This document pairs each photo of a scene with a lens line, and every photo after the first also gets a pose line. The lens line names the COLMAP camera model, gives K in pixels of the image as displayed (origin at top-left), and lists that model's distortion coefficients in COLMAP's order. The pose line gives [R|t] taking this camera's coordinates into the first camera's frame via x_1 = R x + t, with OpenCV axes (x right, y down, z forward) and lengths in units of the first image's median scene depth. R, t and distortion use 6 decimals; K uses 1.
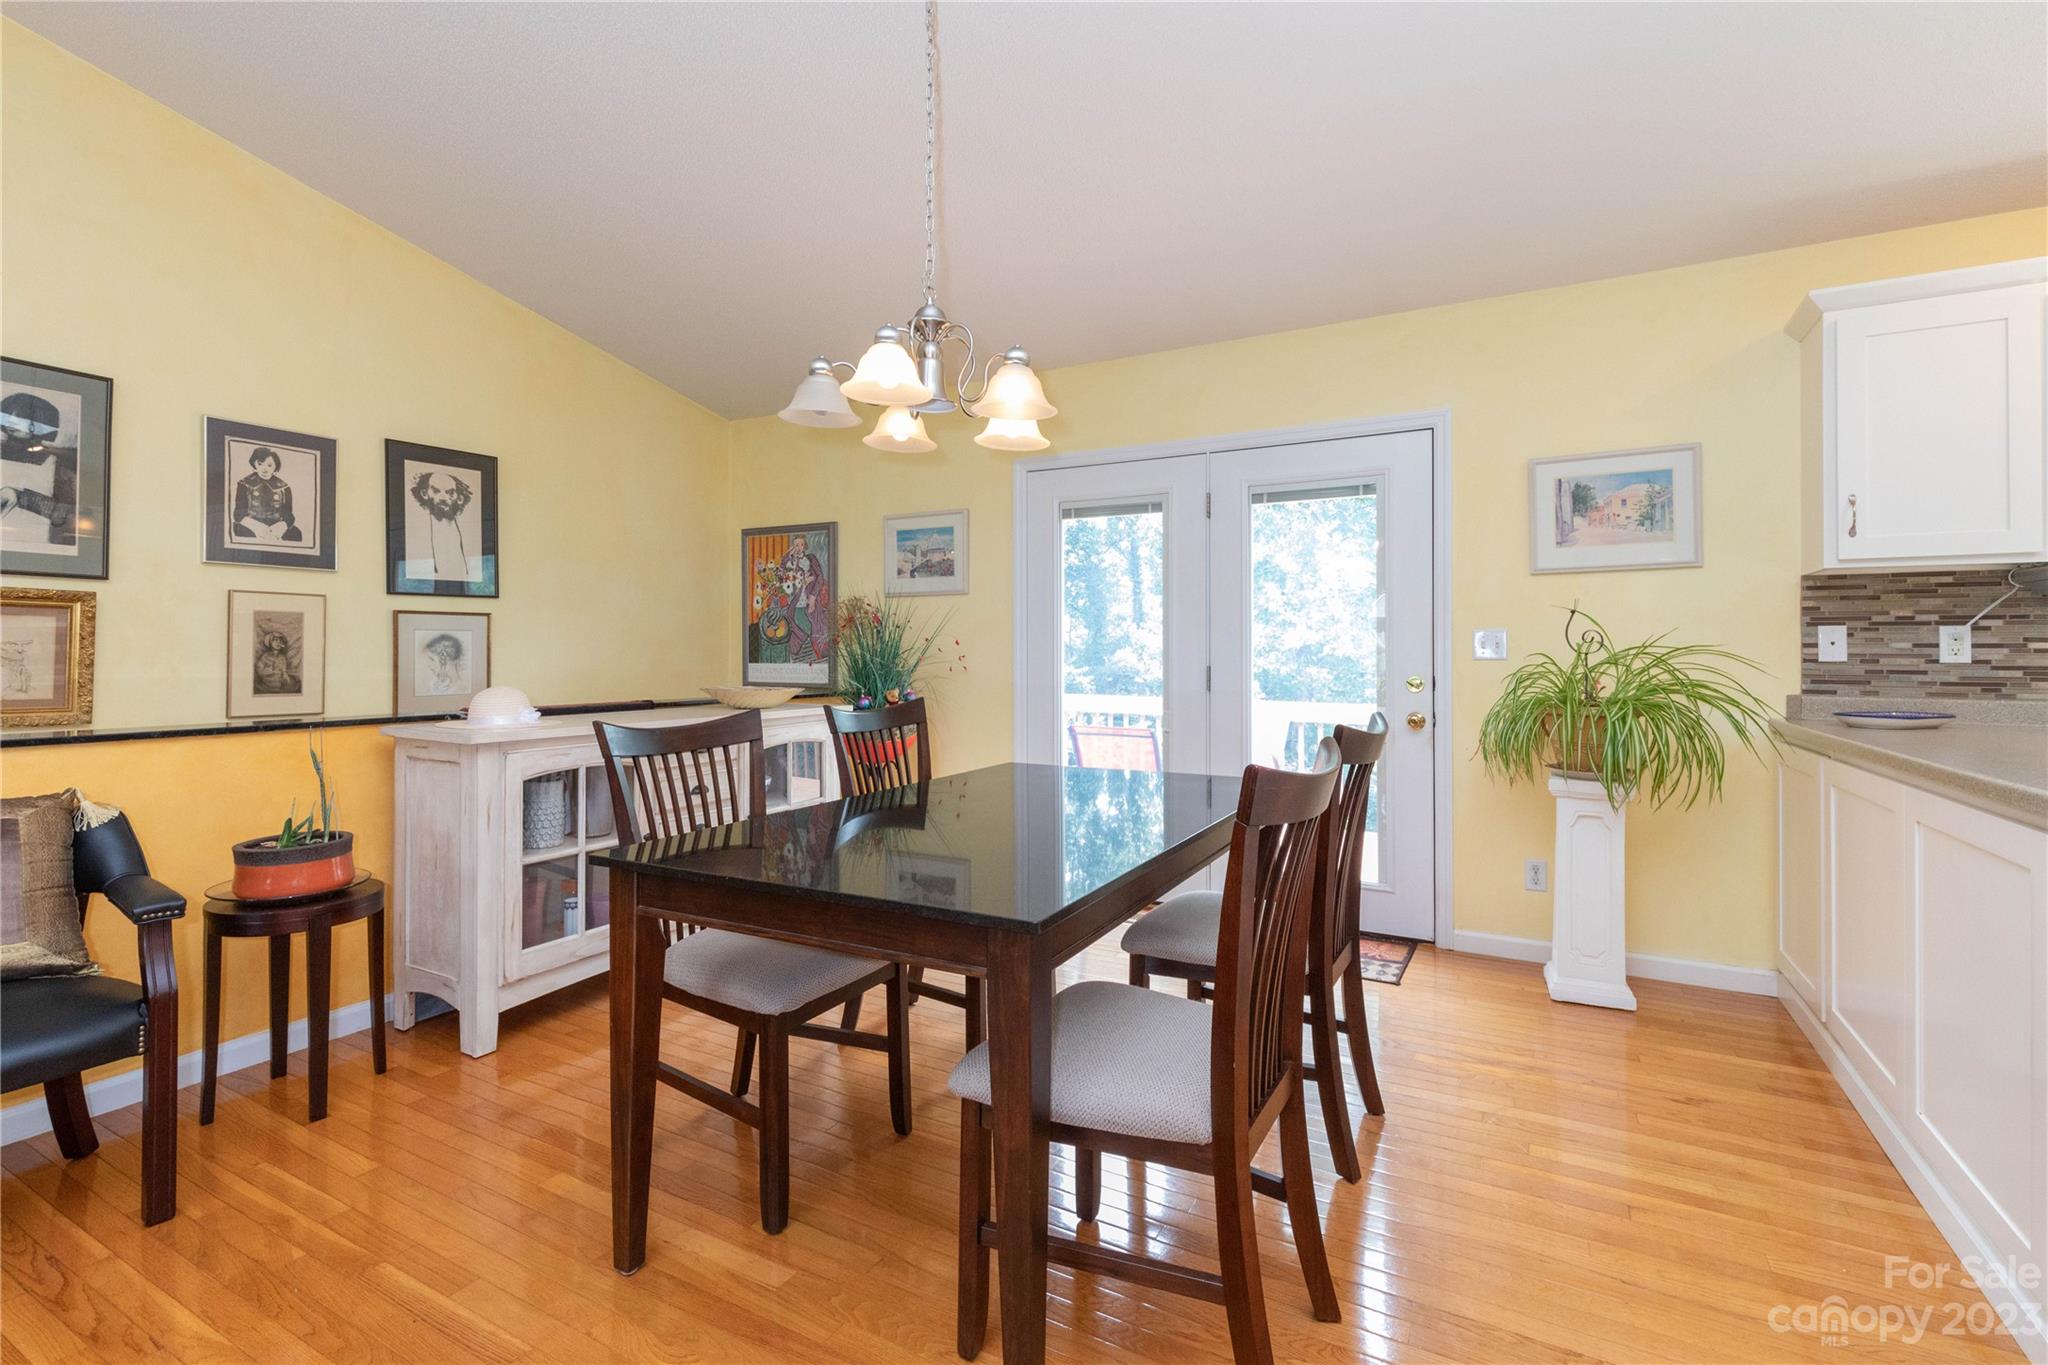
lens RADIAL K [[949.1, 0, 1011.4], [0, 949.1, 646.5], [0, 0, 1]] dist [0.014944, -0.003340]
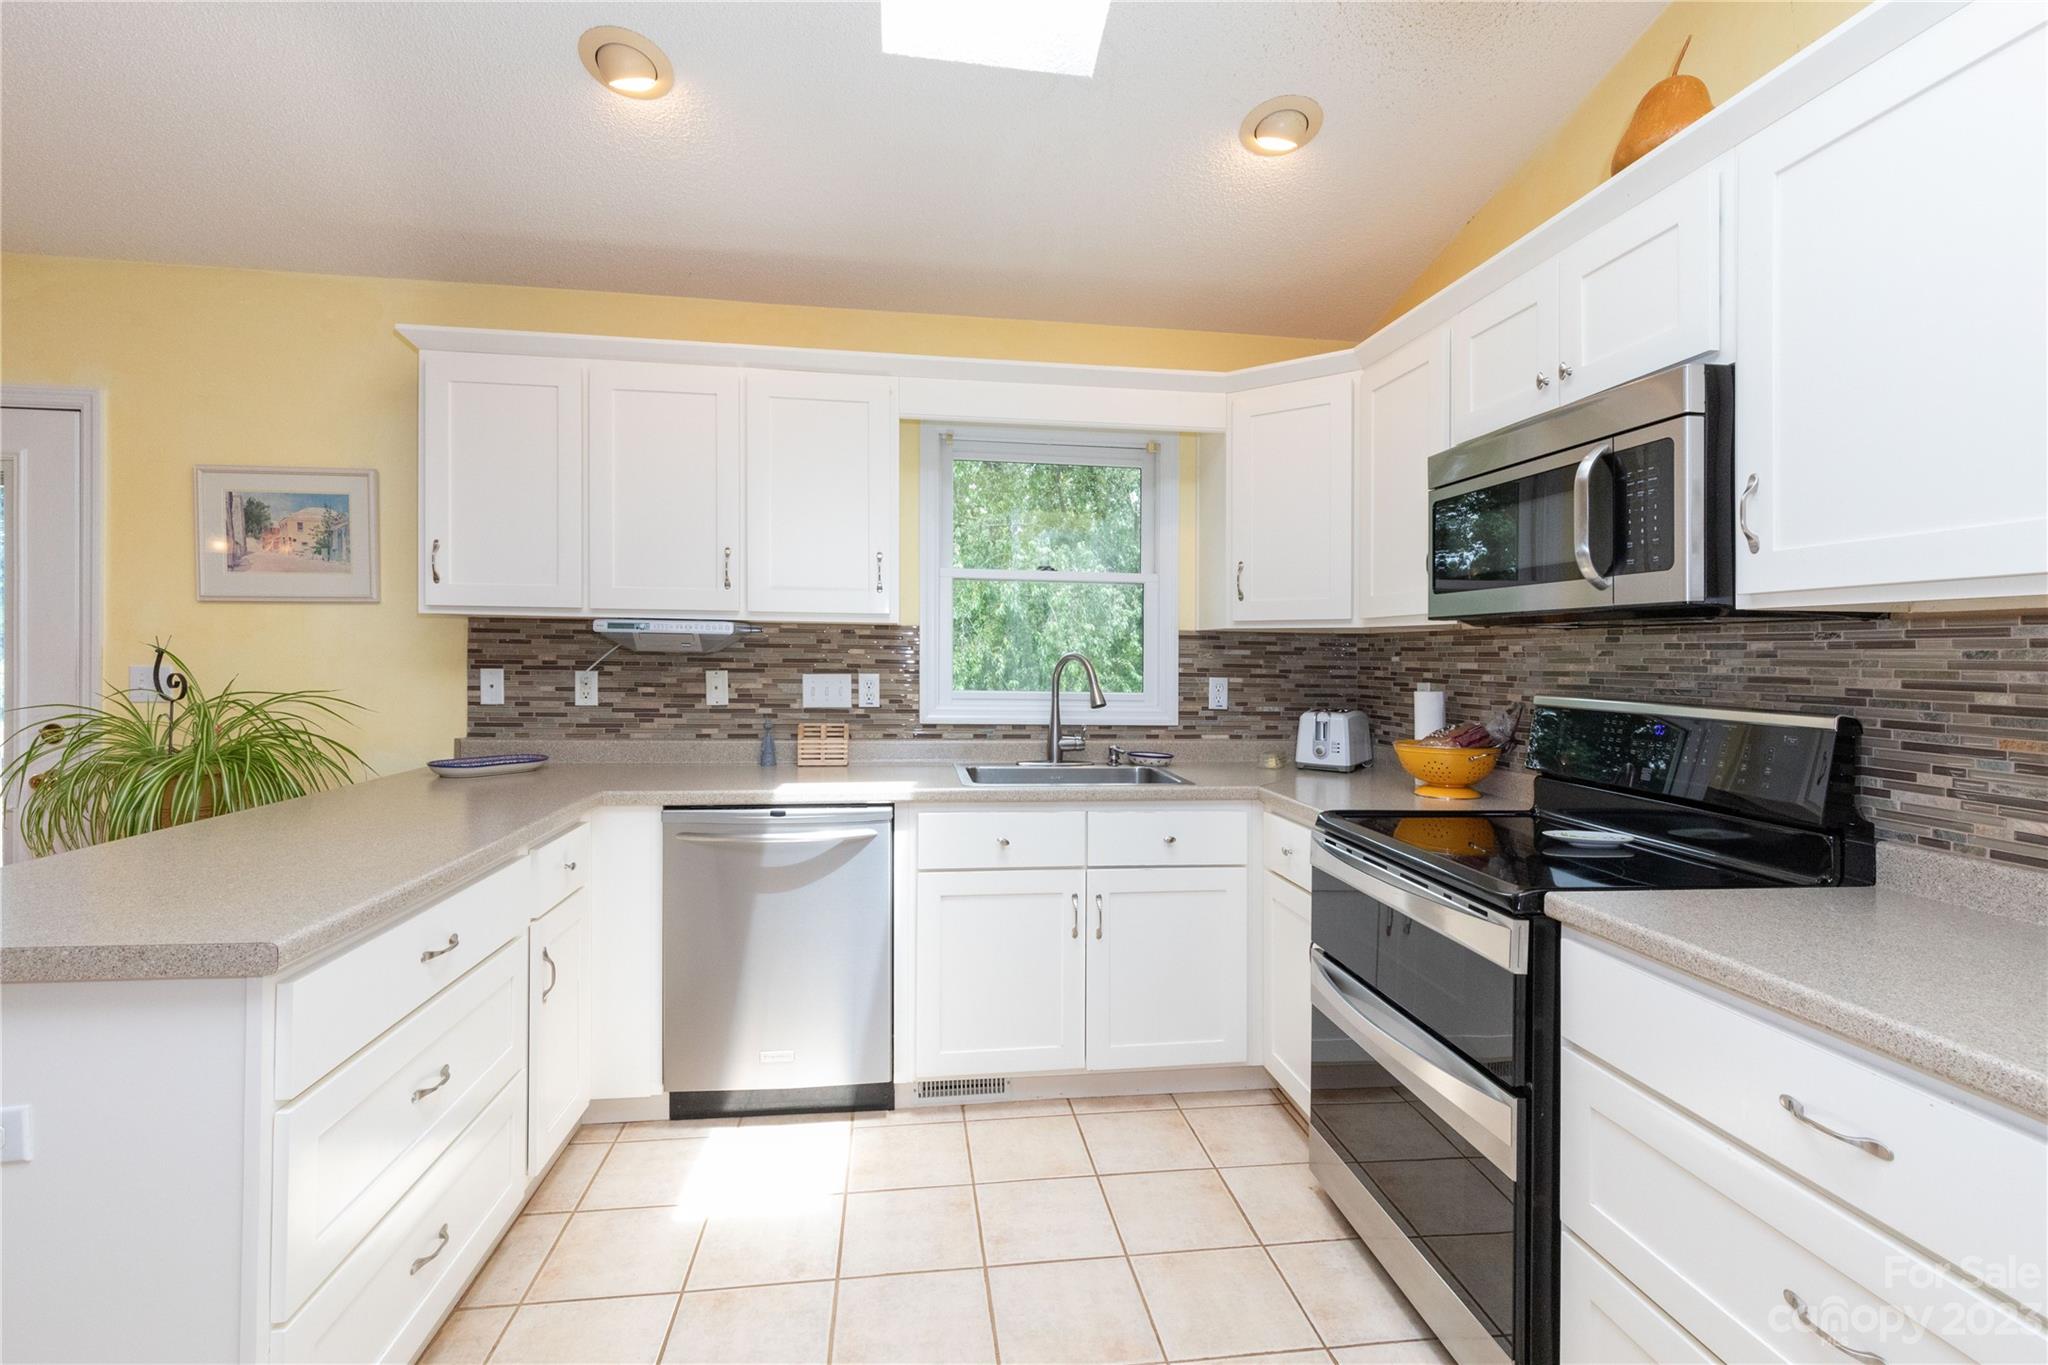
lens RADIAL K [[949.1, 0, 1018.3], [0, 949.1, 645.6], [0, 0, 1]] dist [0.014944, -0.003340]
pose [[0.806134, 0.013914, 0.591569, 0.699020], [-0.015414, 0.999878, -0.002513, -0.050804], [-0.591532, -0.007092, 0.806250, -0.124704]]
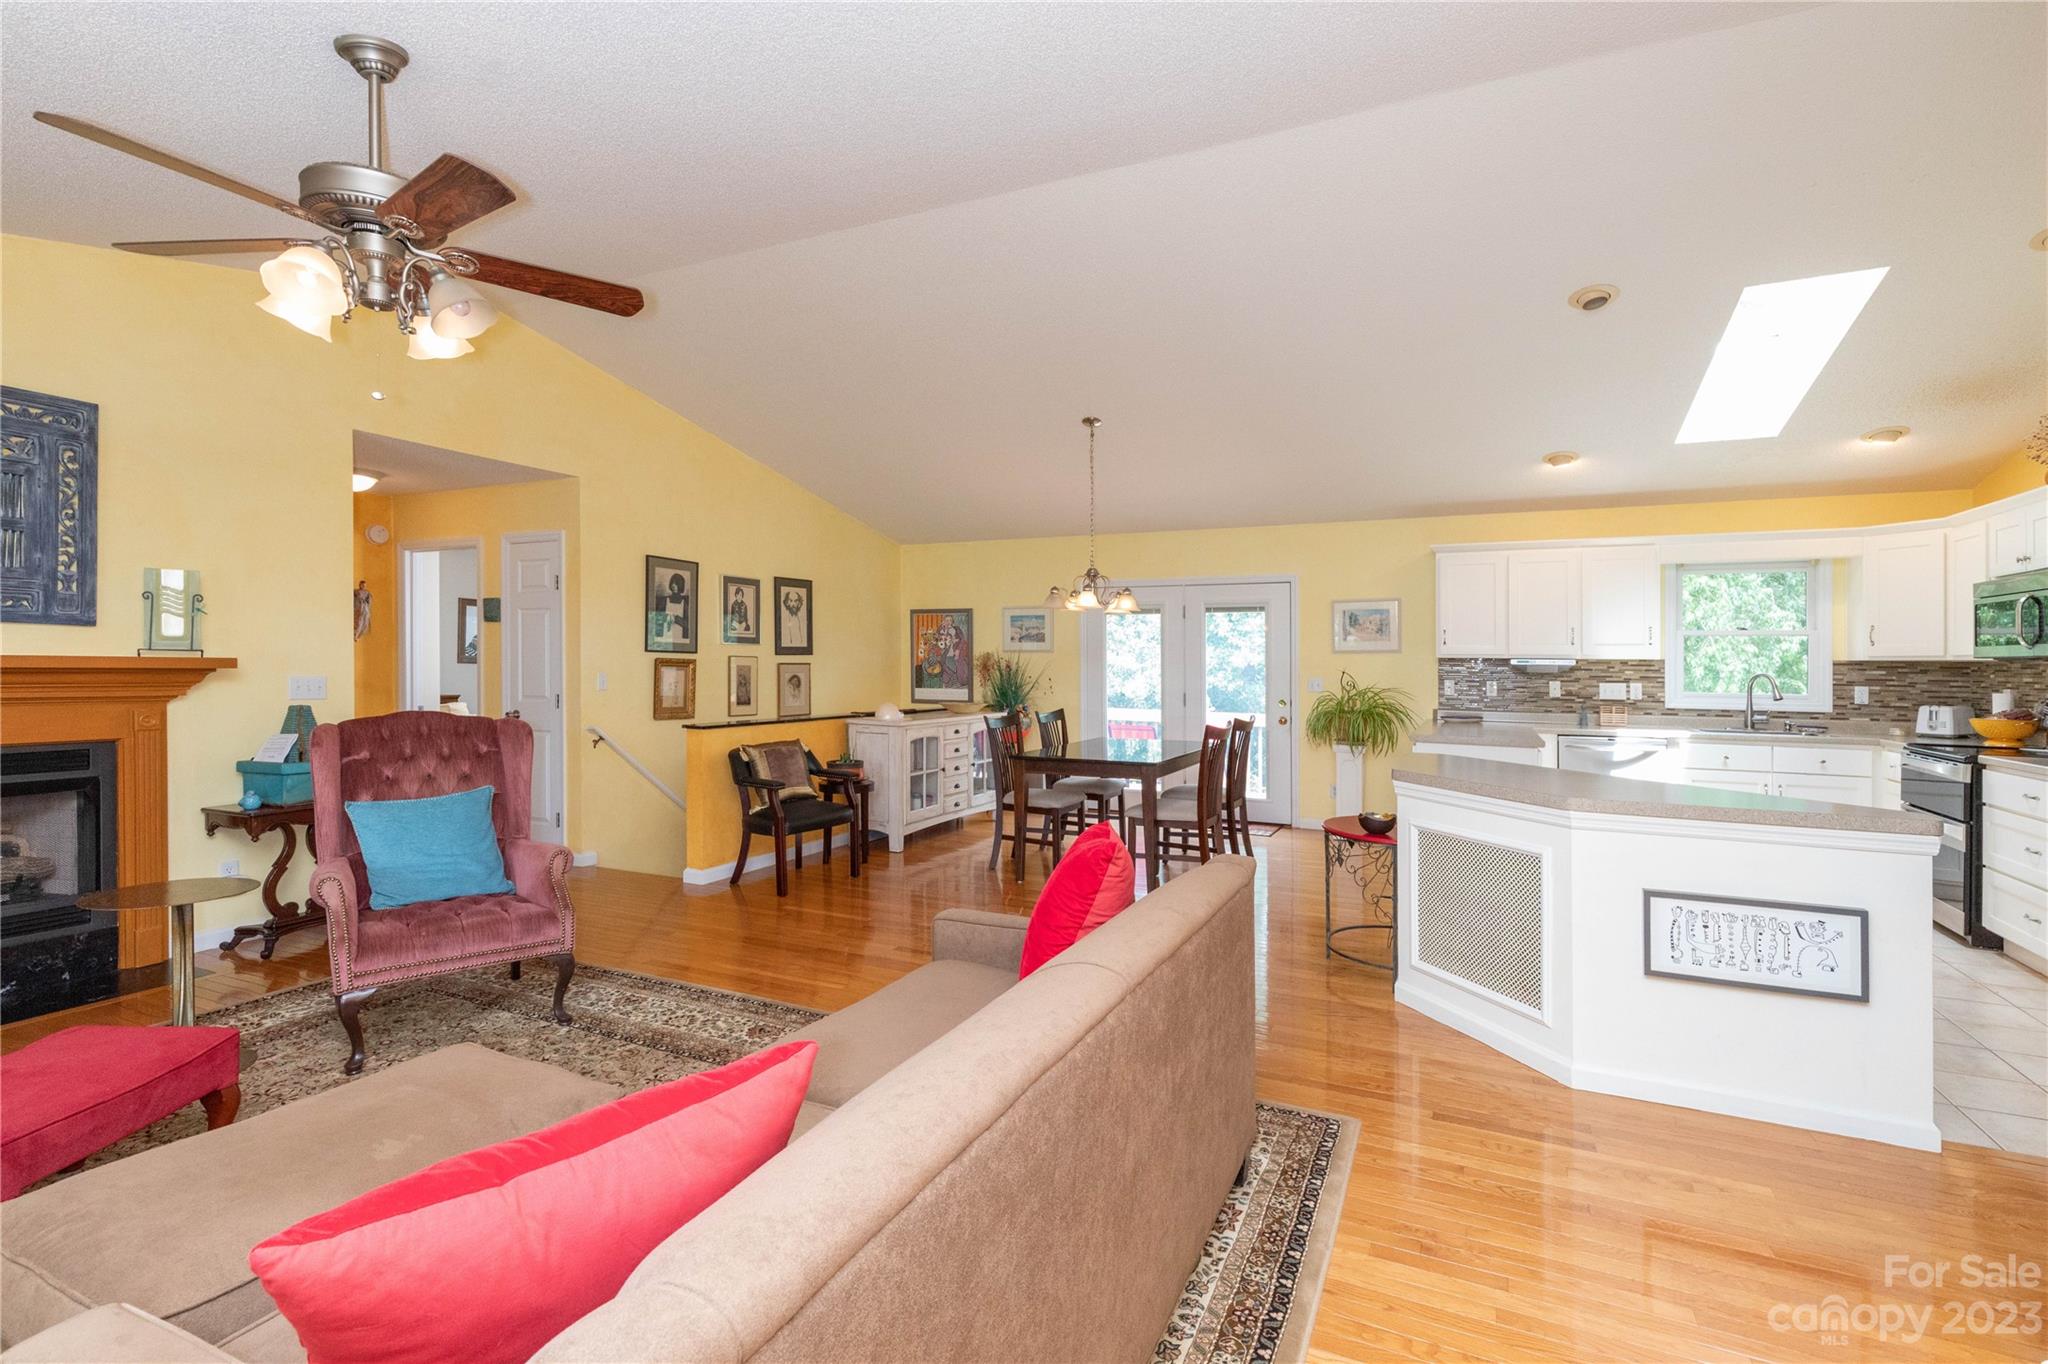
lens RADIAL K [[949.1, 0, 1038.3], [0, 949.1, 668.8], [0, 0, 1]] dist [0.014944, -0.003340]
pose [[0.997108, 0.008099, 0.075558, -0.314673], [-0.008855, 0.999914, 0.009666, -0.061037], [-0.075474, -0.010308, 0.997095, -1.223795]]
